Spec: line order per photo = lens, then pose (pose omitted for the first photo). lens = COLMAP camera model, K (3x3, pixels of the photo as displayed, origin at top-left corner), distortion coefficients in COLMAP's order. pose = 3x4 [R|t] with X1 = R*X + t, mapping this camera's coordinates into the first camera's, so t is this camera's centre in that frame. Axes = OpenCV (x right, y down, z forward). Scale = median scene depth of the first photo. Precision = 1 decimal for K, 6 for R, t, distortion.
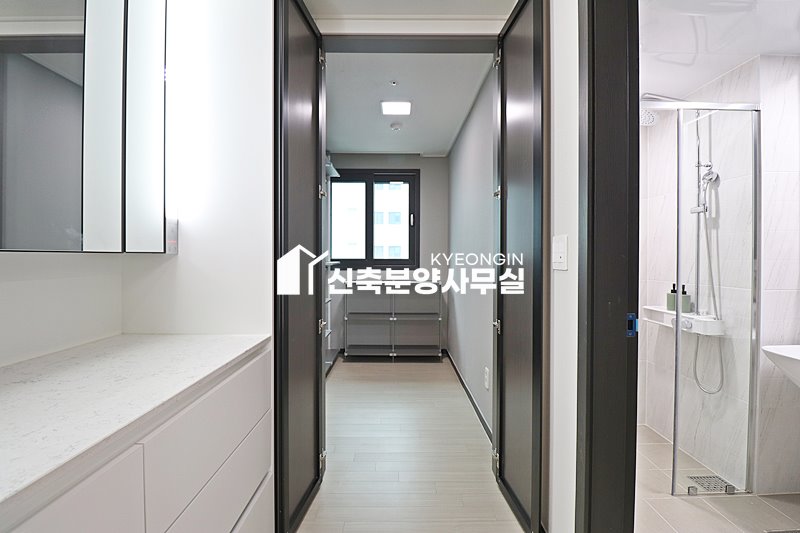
lens RADIAL K [[369.9, 0, 401.1], [0, 369.9, 262.0], [0, 0, 1]] dist [-0.002117, -0.011614]
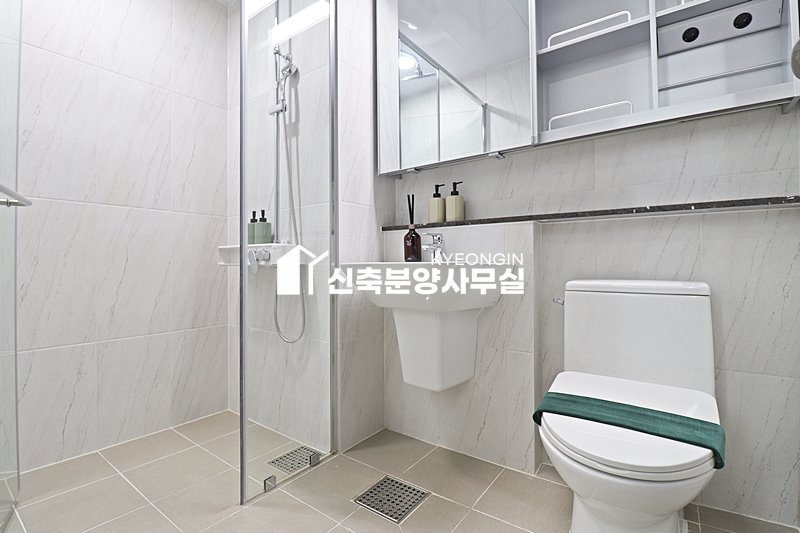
lens RADIAL K [[378.5, 0, 396.7], [0, 378.5, 262.9], [0, 0, 1]] dist [-0.001302, -0.026079]
pose [[0.593756, -0.002444, 0.804641, 0.324596], [0.012234, 0.999907, -0.005990, 0.195159], [-0.804552, 0.013401, 0.593731, 0.336673]]
